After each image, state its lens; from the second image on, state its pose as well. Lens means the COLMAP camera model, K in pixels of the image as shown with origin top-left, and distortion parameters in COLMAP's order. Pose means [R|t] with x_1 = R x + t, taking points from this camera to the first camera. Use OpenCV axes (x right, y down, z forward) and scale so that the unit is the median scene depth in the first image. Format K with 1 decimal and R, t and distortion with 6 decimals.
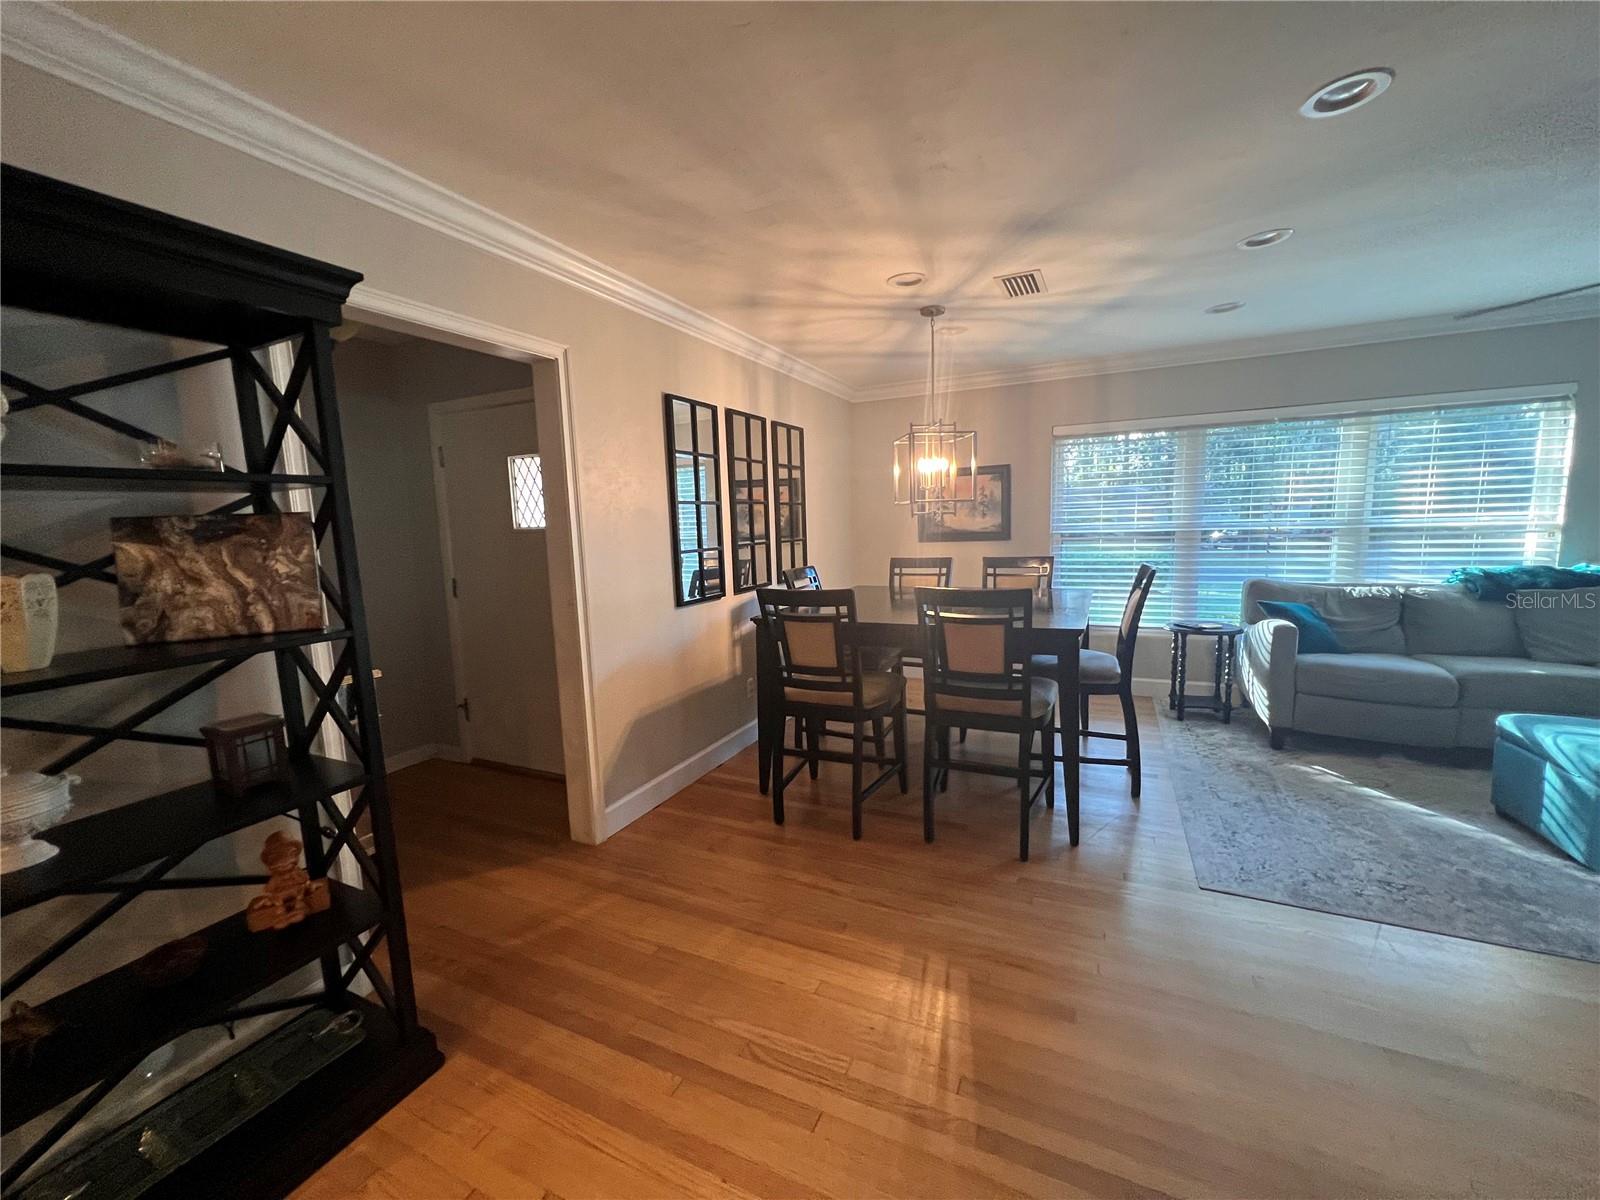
lens RADIAL K [[639.2, 0, 805.4], [0, 639.2, 603.8], [0, 0, 1]] dist [-0.001992, -0.000133]
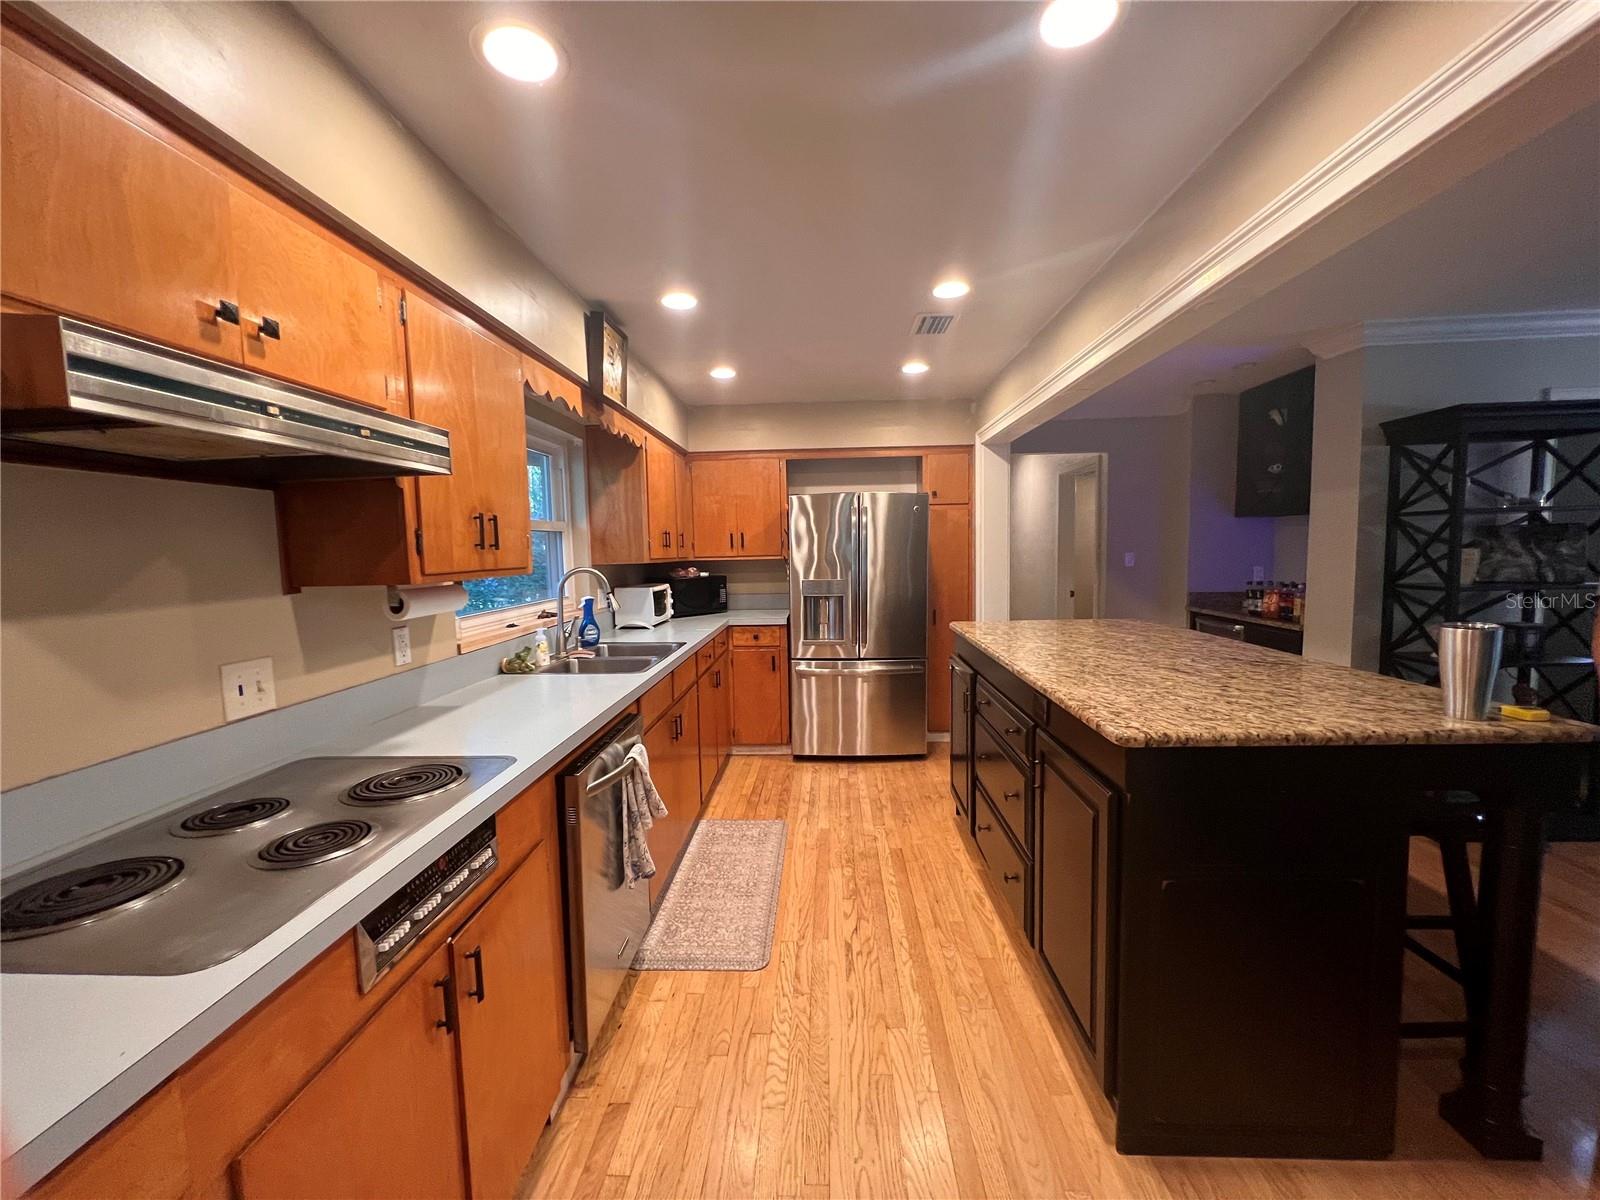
lens RADIAL K [[639.2, 0, 799.0], [0, 639.2, 598.0], [0, 0, 1]] dist [-0.001992, -0.000133]
pose [[0.391292, 0.100492, -0.914763, 0.066649], [-0.119557, 0.991147, 0.057743, 0.177478], [0.912467, 0.086773, 0.399842, -1.349681]]
